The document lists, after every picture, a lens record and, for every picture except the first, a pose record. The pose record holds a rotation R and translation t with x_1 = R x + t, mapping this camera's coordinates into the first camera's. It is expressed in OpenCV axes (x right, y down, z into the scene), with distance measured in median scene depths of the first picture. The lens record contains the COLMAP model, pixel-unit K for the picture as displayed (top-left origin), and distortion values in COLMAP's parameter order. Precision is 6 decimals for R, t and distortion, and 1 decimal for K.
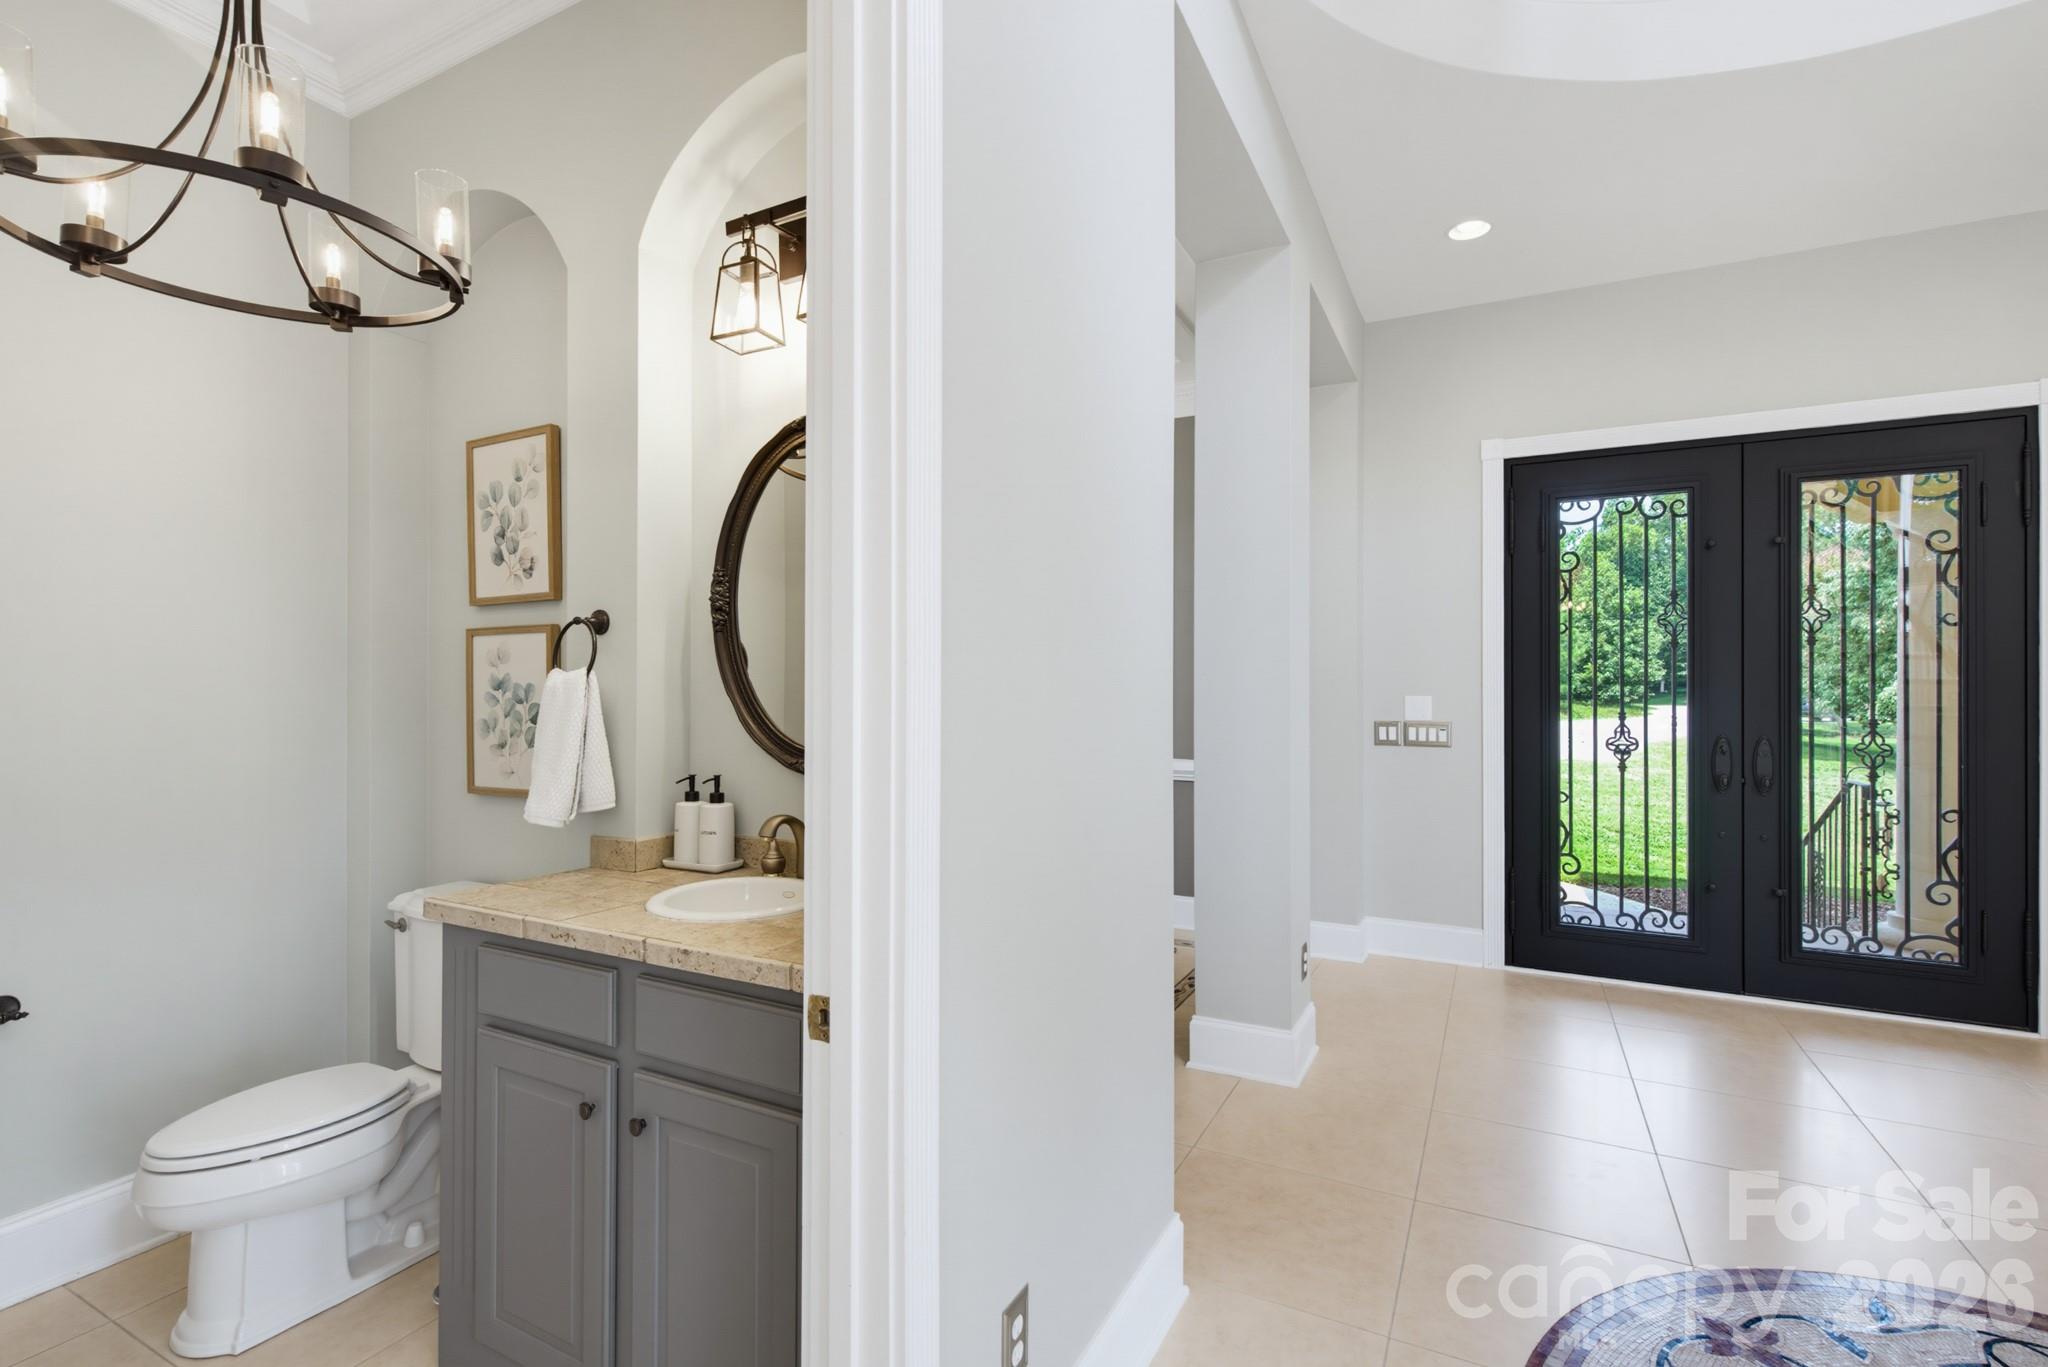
lens RADIAL K [[942.9, 0, 1037.5], [0, 942.9, 684.7], [0, 0, 1]] dist [0.004977, -0.001924]
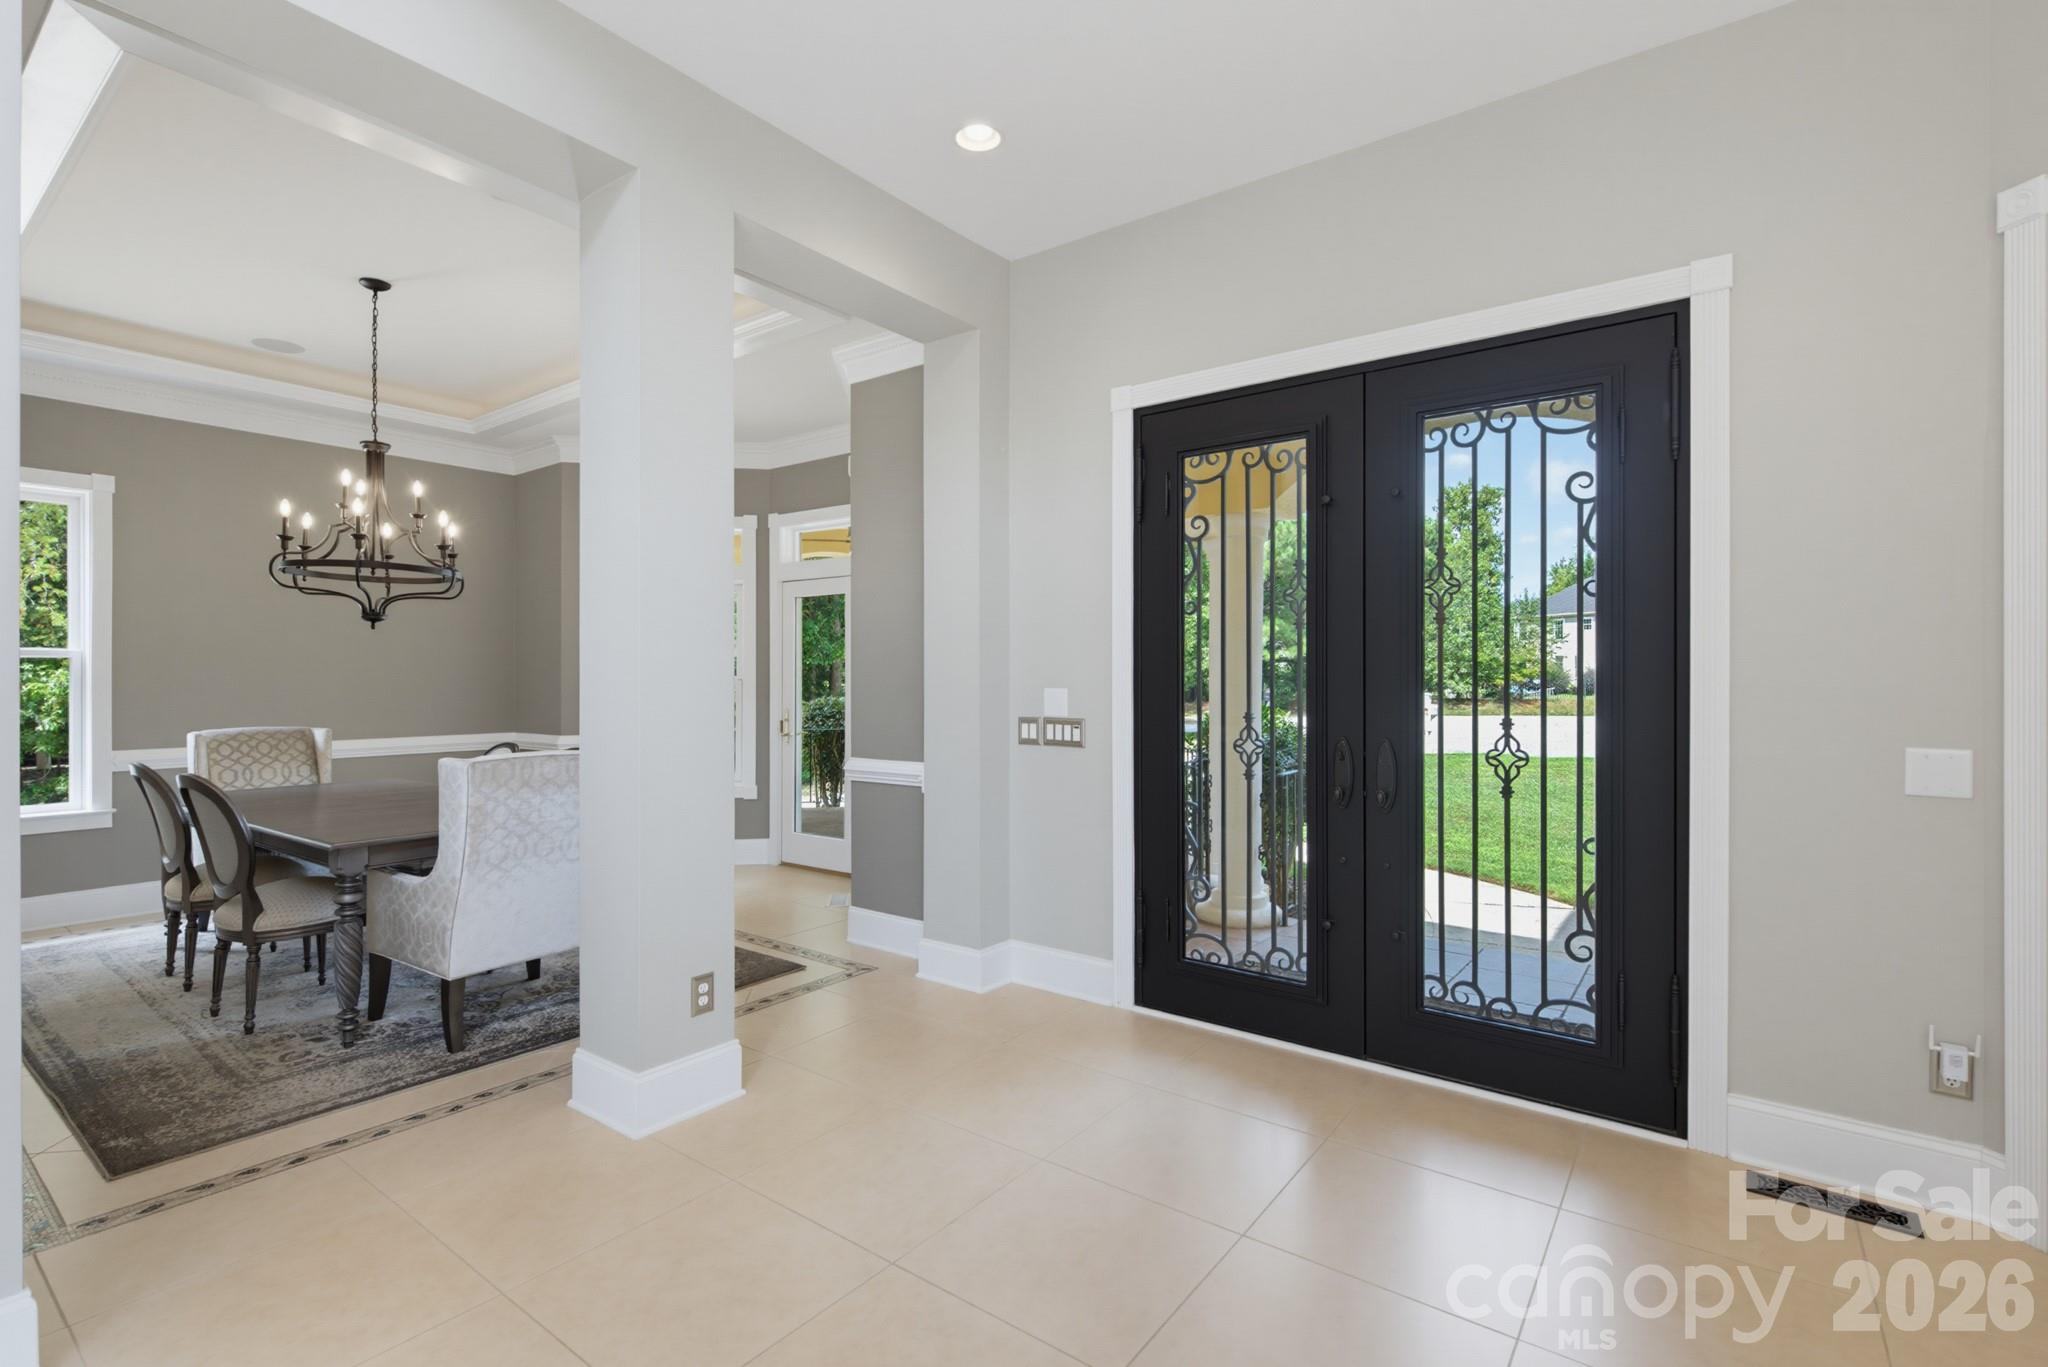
lens RADIAL K [[942.9, 0, 1019.1], [0, 942.9, 684.9], [0, 0, 1]] dist [0.004977, -0.001924]
pose [[0.987770, 0.001427, -0.155909, 0.542034], [-0.000359, 0.999976, 0.006877, 0.003199], [0.155915, -0.006737, 0.987748, 0.150975]]
